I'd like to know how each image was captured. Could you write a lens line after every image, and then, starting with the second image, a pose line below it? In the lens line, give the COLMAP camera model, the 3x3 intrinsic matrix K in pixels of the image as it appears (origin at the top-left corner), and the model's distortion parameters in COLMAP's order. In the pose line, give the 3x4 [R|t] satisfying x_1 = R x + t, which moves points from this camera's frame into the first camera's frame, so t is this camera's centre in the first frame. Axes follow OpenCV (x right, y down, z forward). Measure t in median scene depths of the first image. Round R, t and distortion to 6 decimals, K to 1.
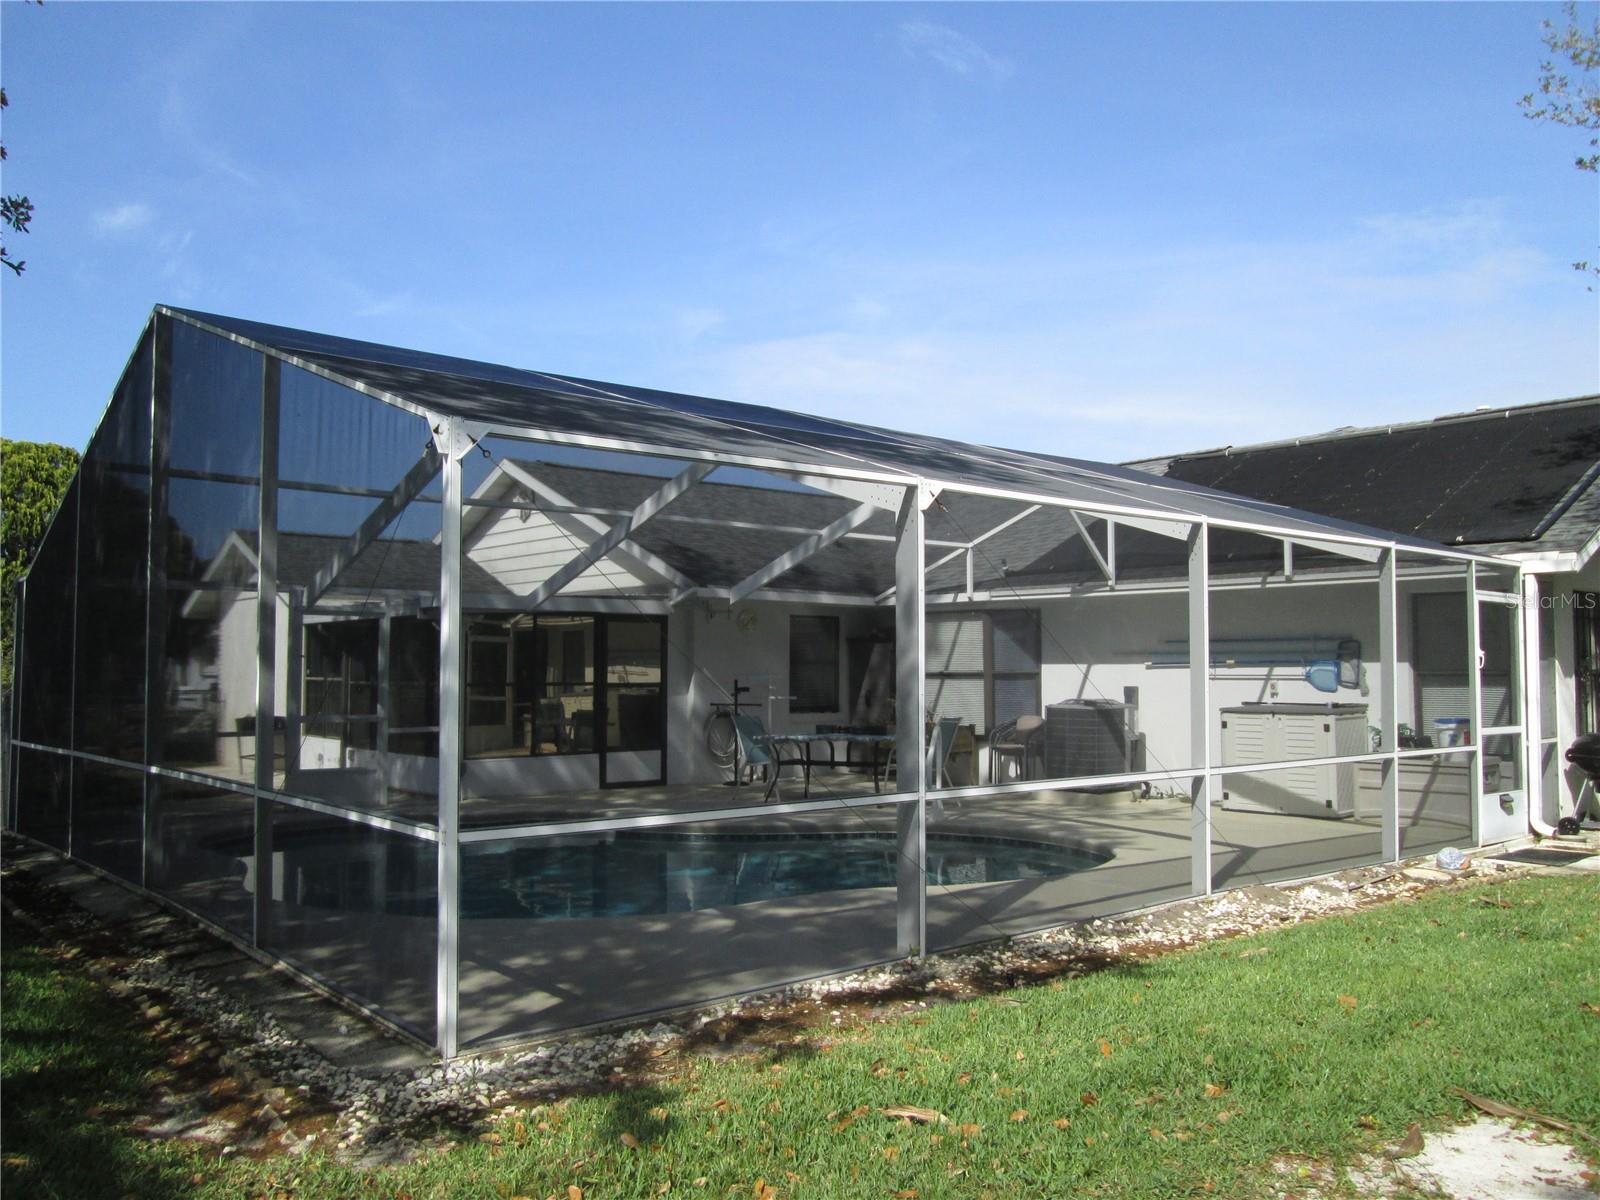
lens RADIAL K [[1317.9, 0, 800.0], [0, 1317.9, 600.0], [0, 0, 1]] dist [-0.042717, 0.007061]
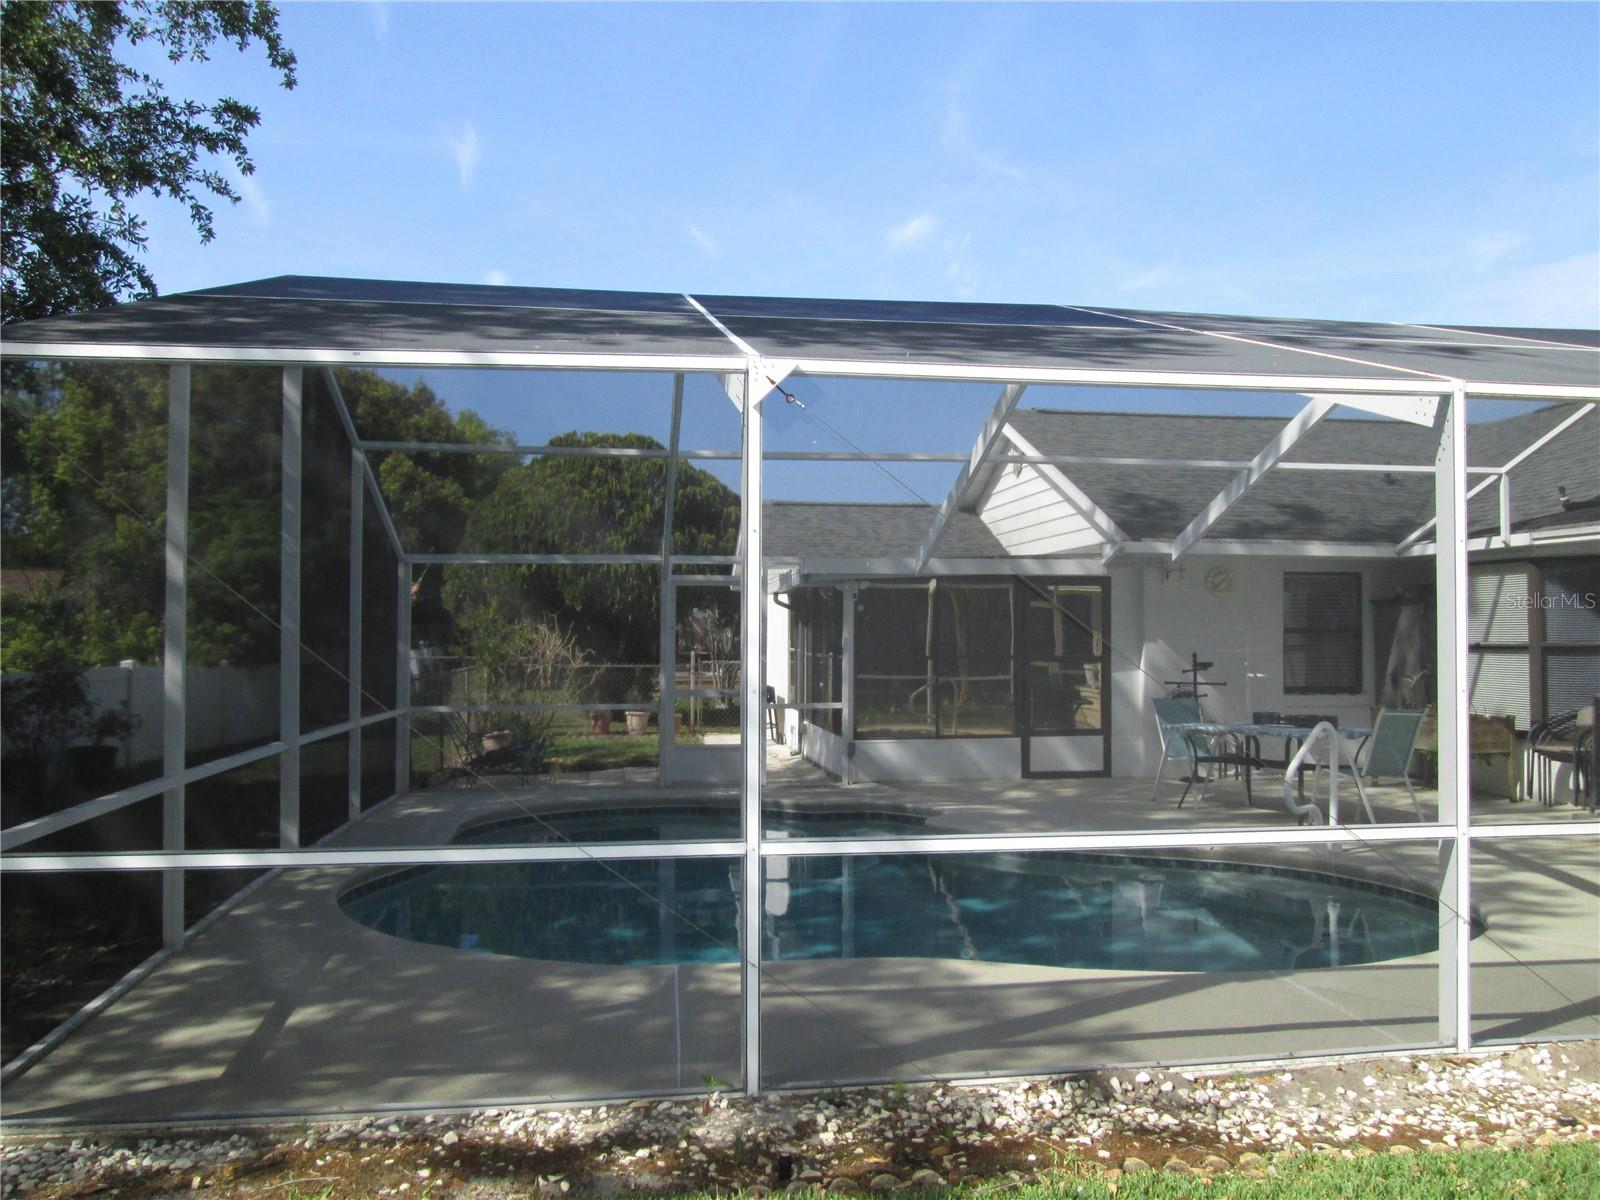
lens RADIAL K [[1317.9, 0, 800.0], [0, 1317.9, 600.0], [0, 0, 1]] dist [-0.042717, 0.007061]
pose [[0.847224, -0.014952, -0.531025, 0.180618], [0.028759, 0.999429, 0.017743, 0.006341], [0.530456, -0.030304, 0.847170, 0.184466]]
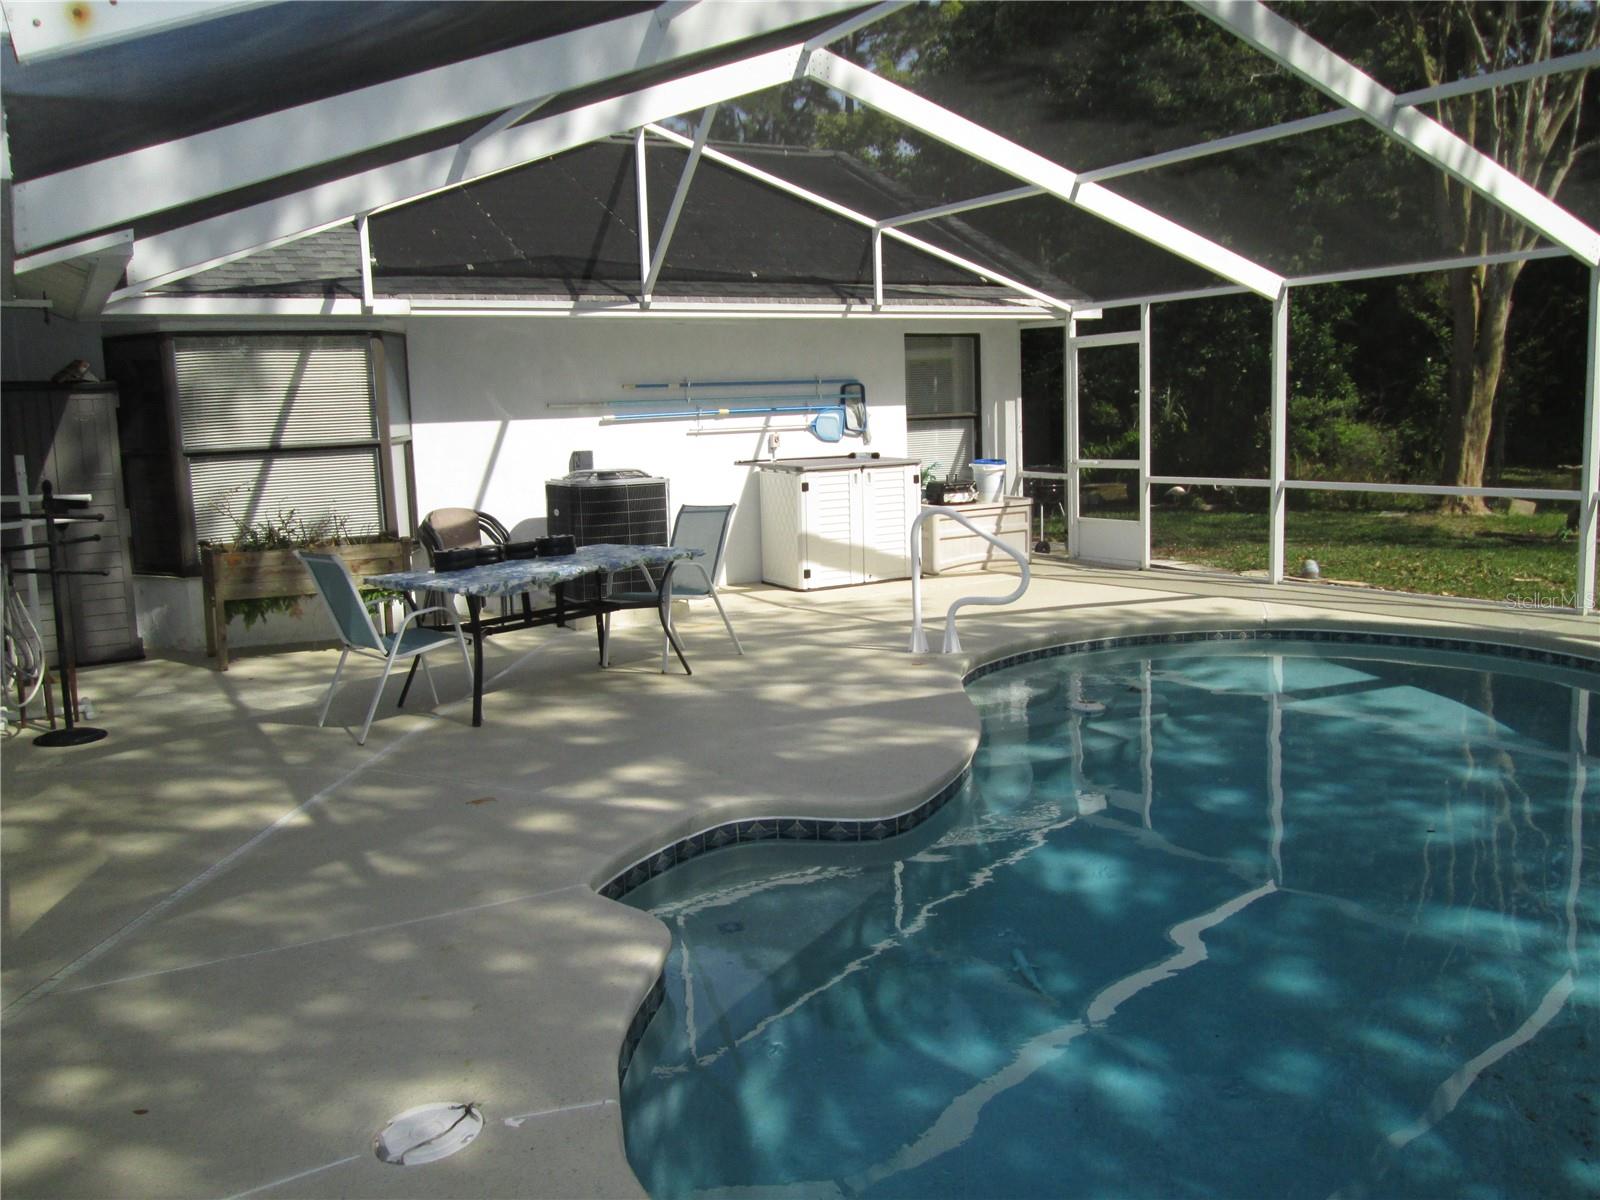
lens RADIAL K [[1317.9, 0, 800.0], [0, 1317.9, 600.0], [0, 0, 1]] dist [-0.042717, 0.007061]
pose [[0.177264, -0.147037, 0.973117, -0.401203], [-0.015933, 0.988218, 0.152221, 0.033628], [-0.984034, -0.042488, 0.172832, 0.717859]]
